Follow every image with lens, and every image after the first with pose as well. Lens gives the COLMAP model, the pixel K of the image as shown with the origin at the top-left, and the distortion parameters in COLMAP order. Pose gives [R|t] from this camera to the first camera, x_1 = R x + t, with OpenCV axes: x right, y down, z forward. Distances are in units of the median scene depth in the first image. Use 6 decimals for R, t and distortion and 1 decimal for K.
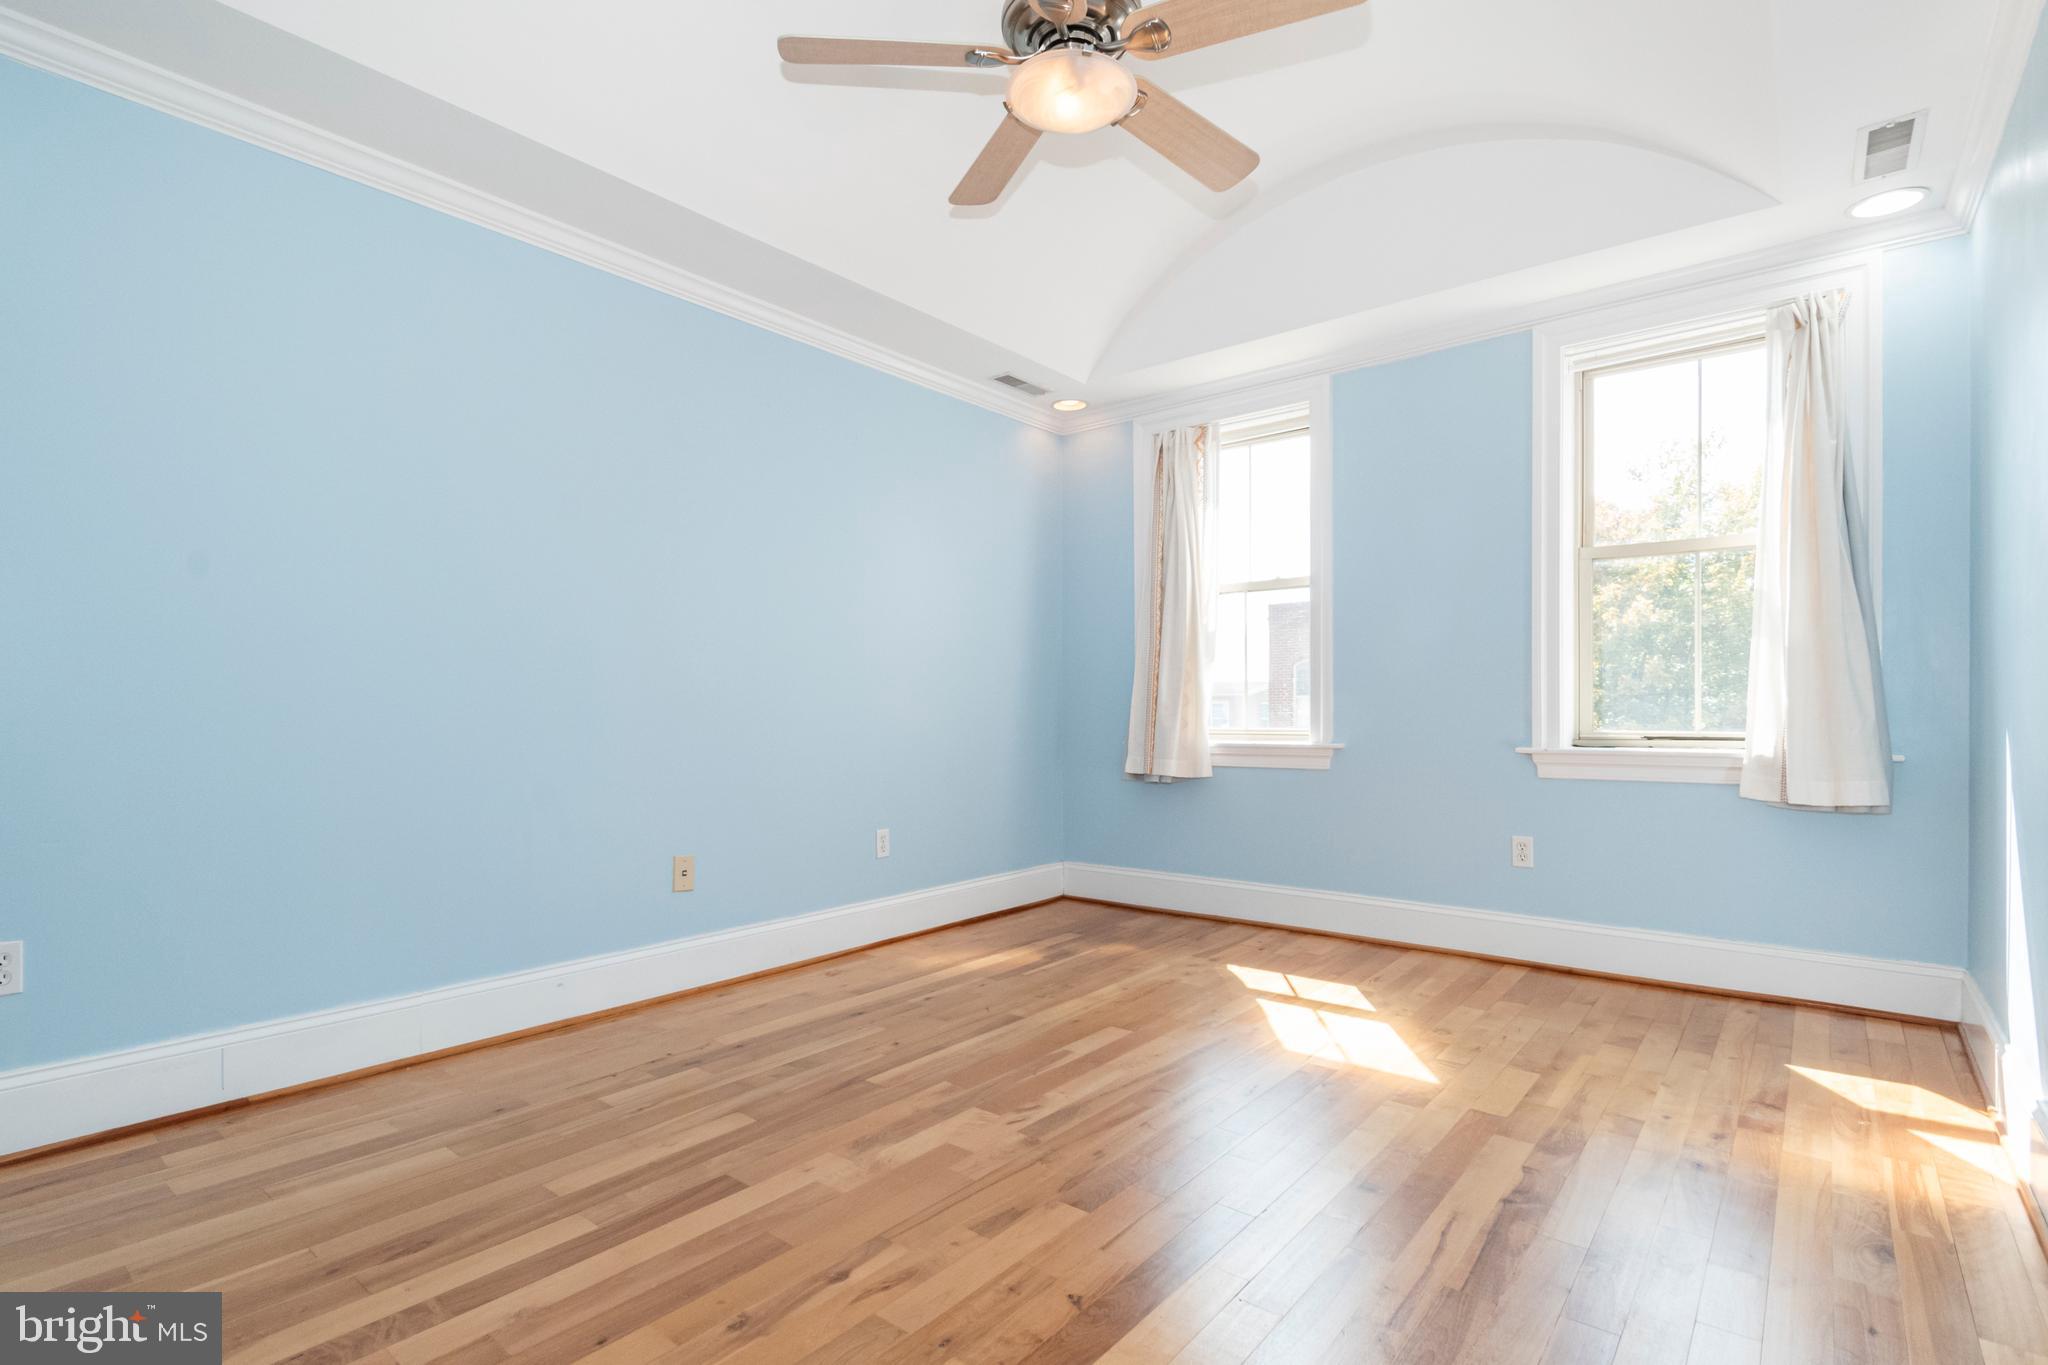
lens RADIAL K [[971.3, 0, 1019.8], [0, 971.3, 695.2], [0, 0, 1]] dist [-0.001138, 0.000060]
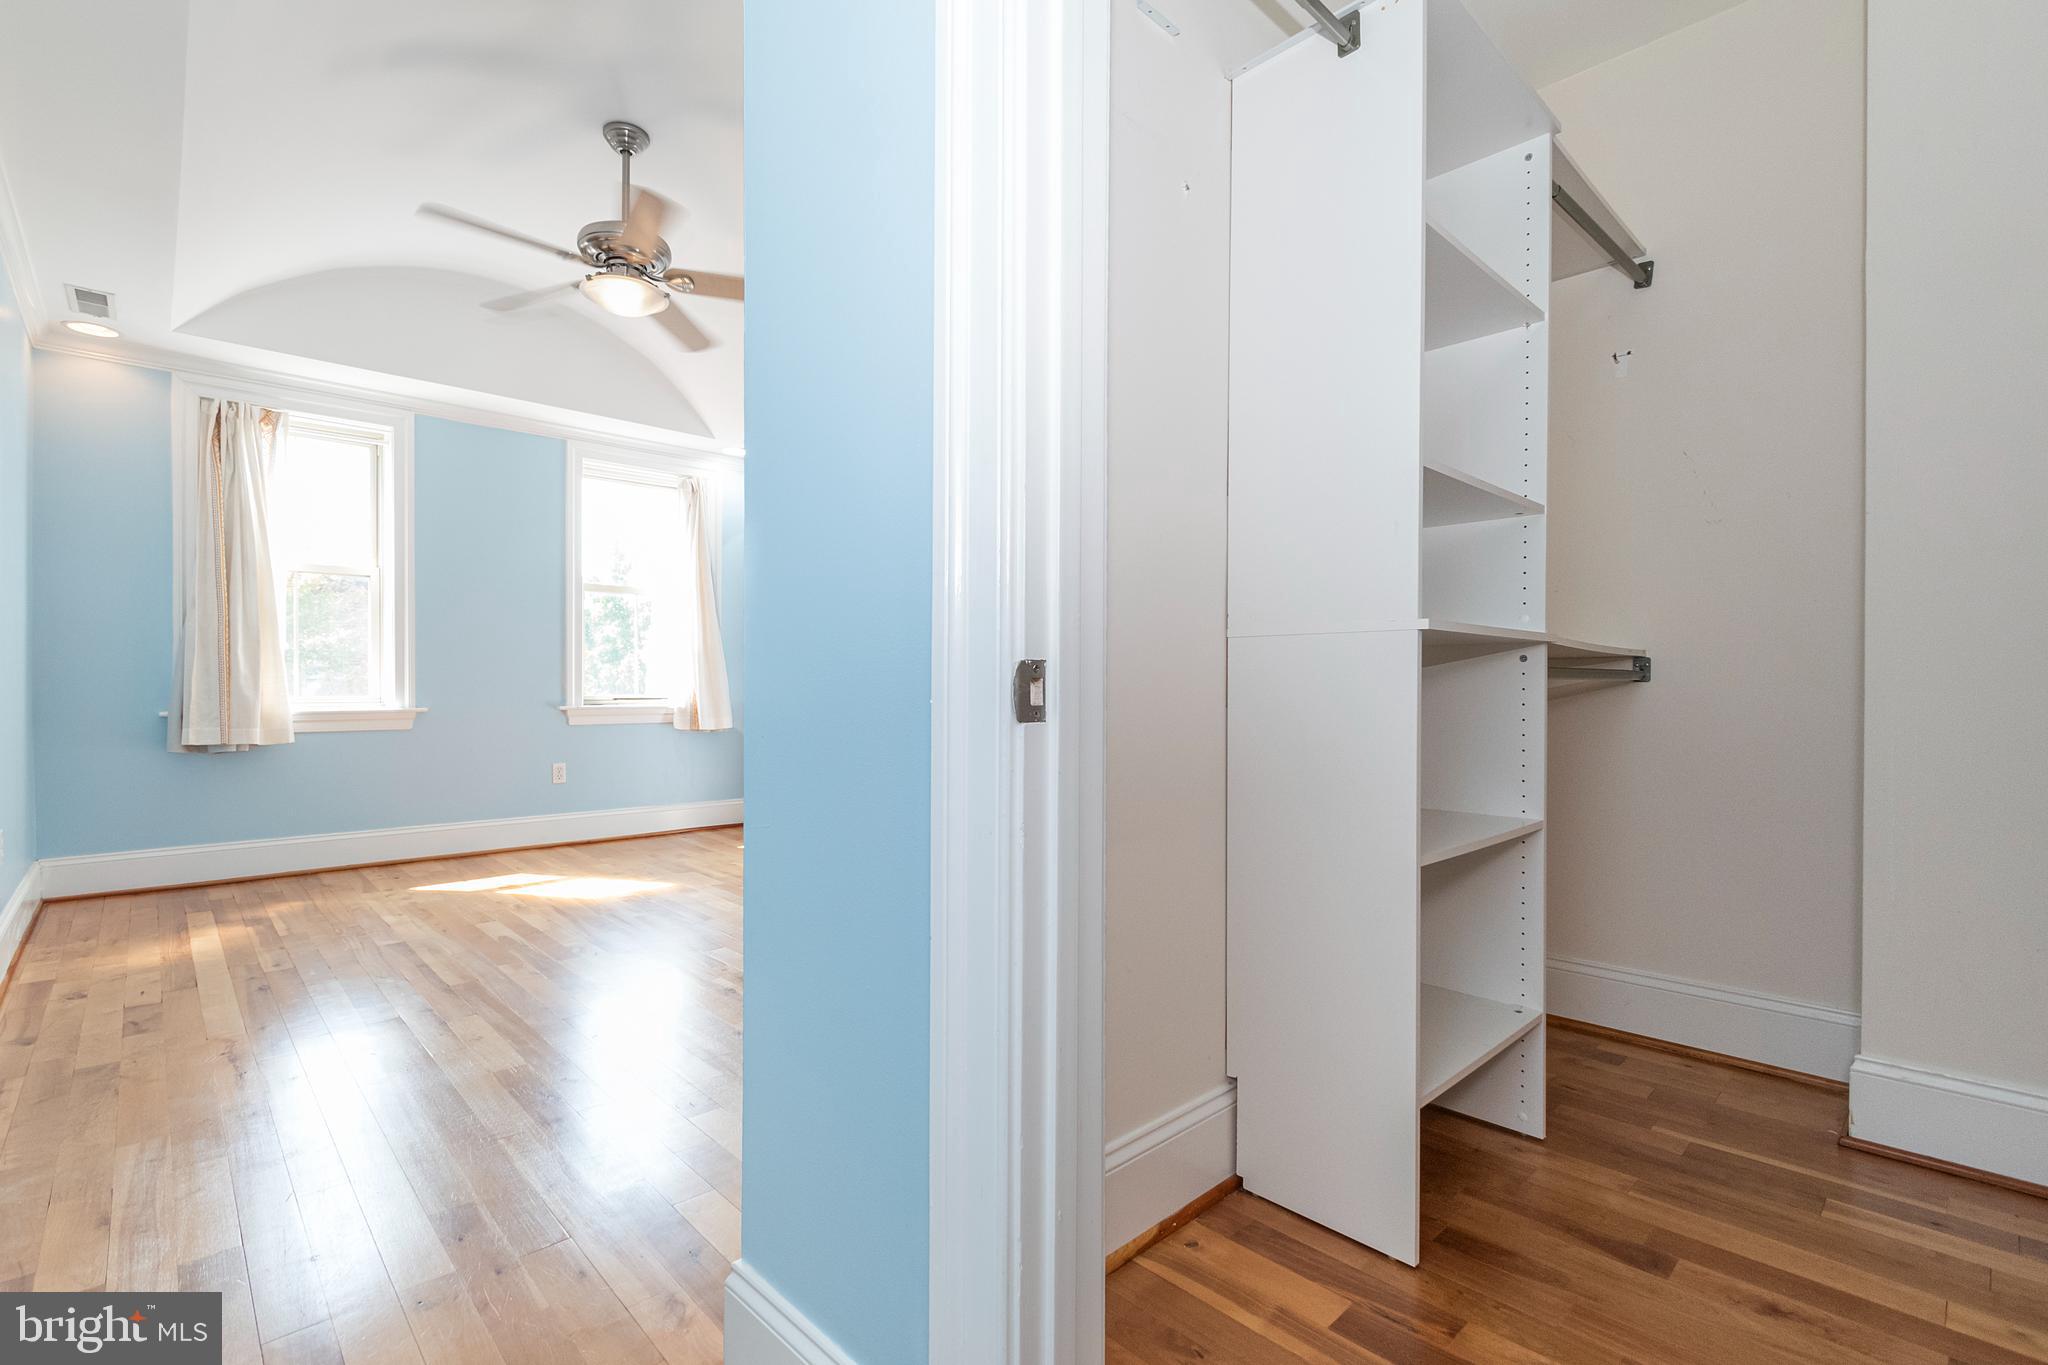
lens RADIAL K [[922.6, 0, 1019.4], [0, 922.6, 685.8], [0, 0, 1]] dist [-0.000667, -0.000087]
pose [[0.112083, -0.003978, 0.993691, -0.881402], [-0.028420, 0.999570, 0.007208, -0.011811], [-0.993292, -0.029049, 0.111922, 0.097747]]
